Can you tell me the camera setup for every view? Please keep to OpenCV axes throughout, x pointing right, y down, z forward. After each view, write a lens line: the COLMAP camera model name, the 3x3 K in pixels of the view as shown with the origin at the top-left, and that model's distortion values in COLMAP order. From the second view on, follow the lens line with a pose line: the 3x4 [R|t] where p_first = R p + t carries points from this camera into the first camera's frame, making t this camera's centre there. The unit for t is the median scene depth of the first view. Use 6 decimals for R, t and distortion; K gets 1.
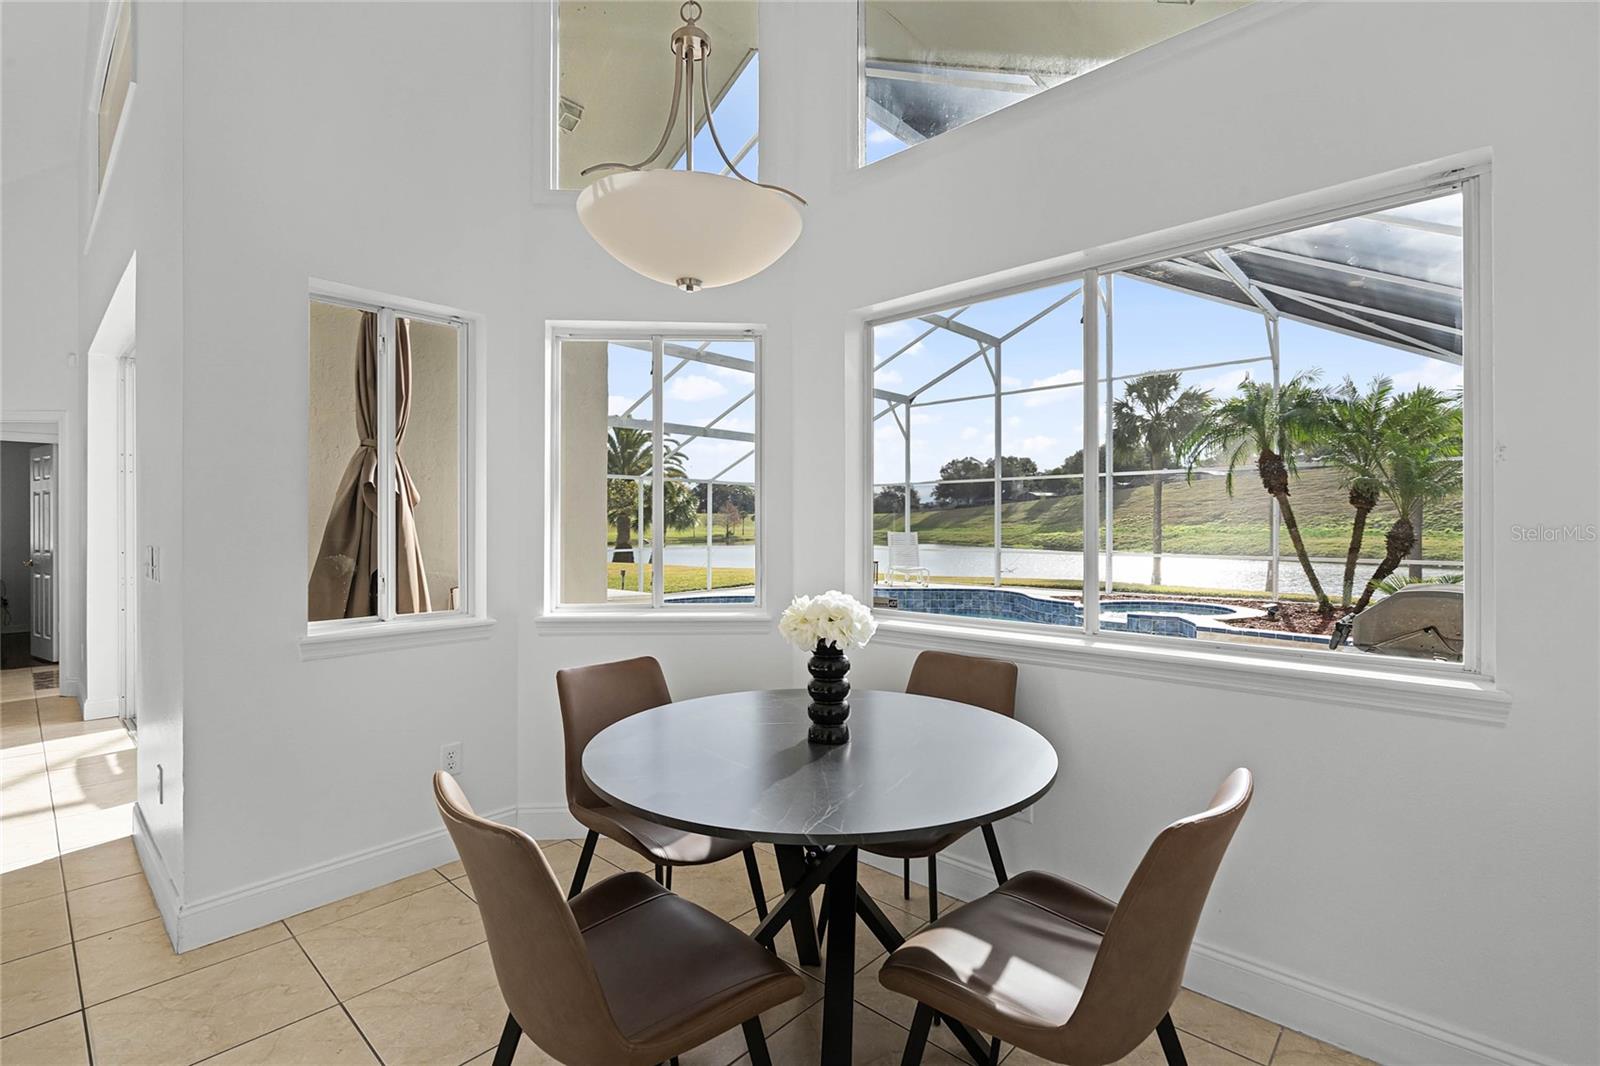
lens RADIAL K [[740.3, 0, 803.8], [0, 740.3, 530.7], [0, 0, 1]] dist [-0.000791, -0.000104]
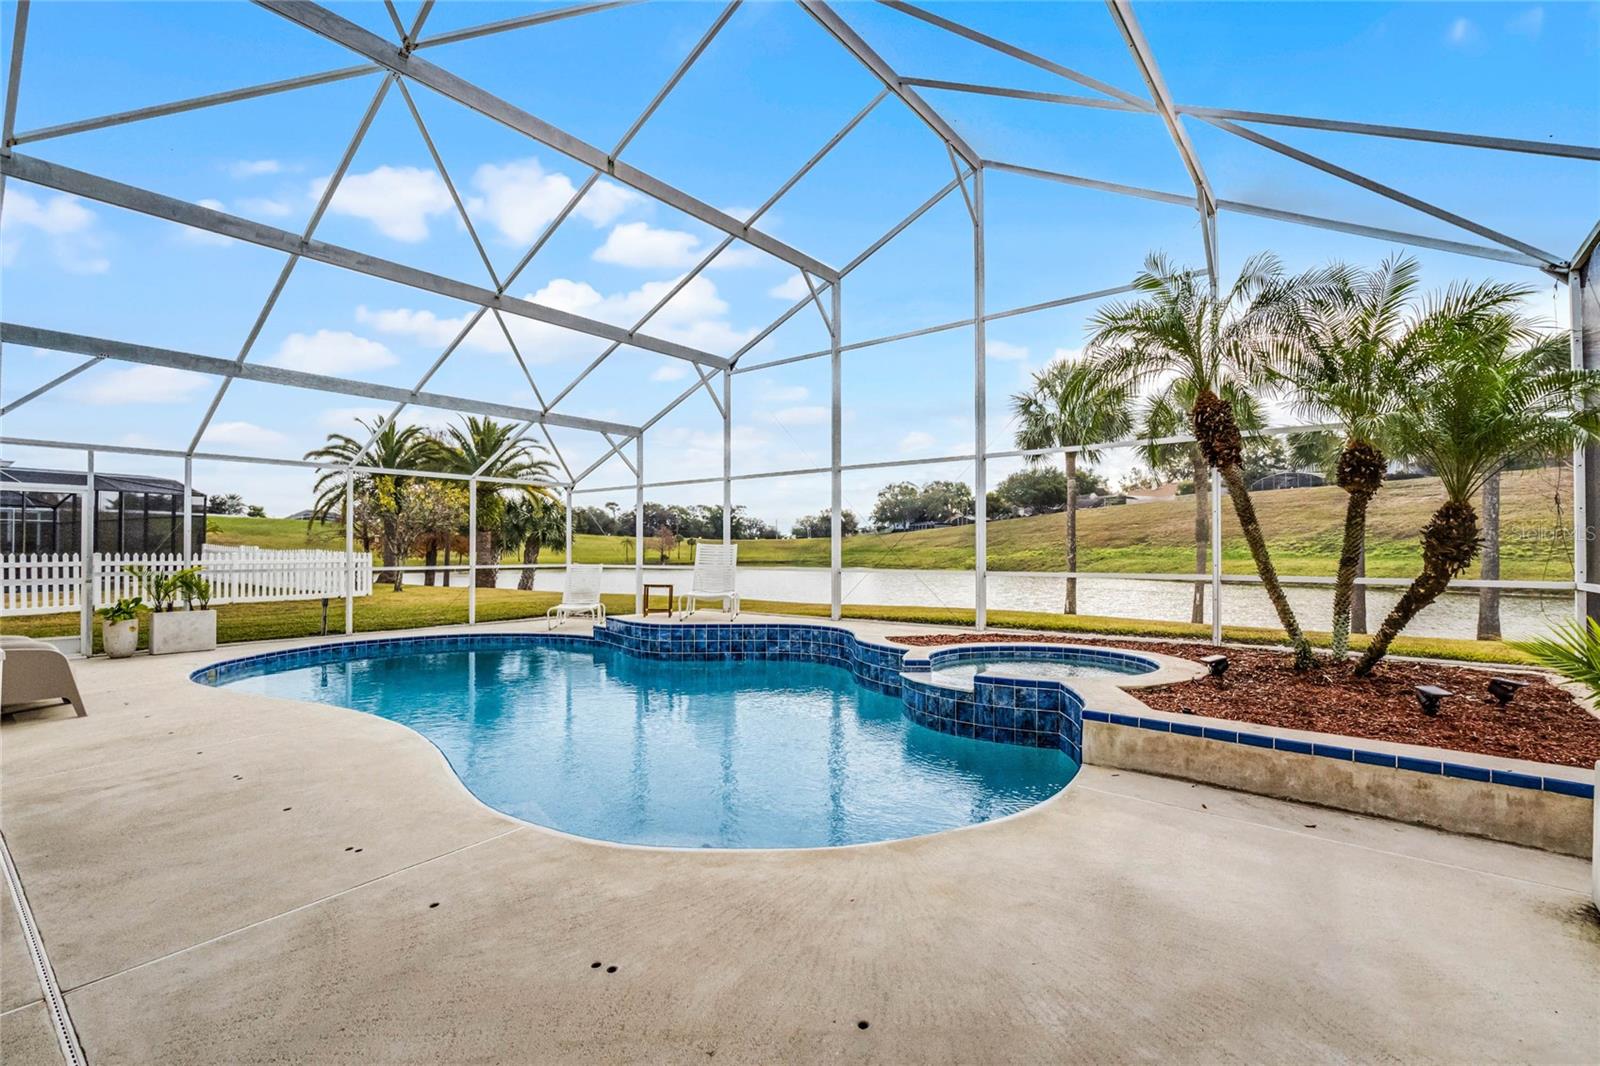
lens RADIAL K [[729.3, 0, 802.5], [0, 729.3, 539.7], [0, 0, 1]] dist [-0.001383, -0.000065]
pose [[0.997376, 0.002285, 0.072359, 0.189566], [-0.000747, 0.999773, -0.021279, 0.014721], [-0.072391, 0.021169, 0.997152, 0.321122]]
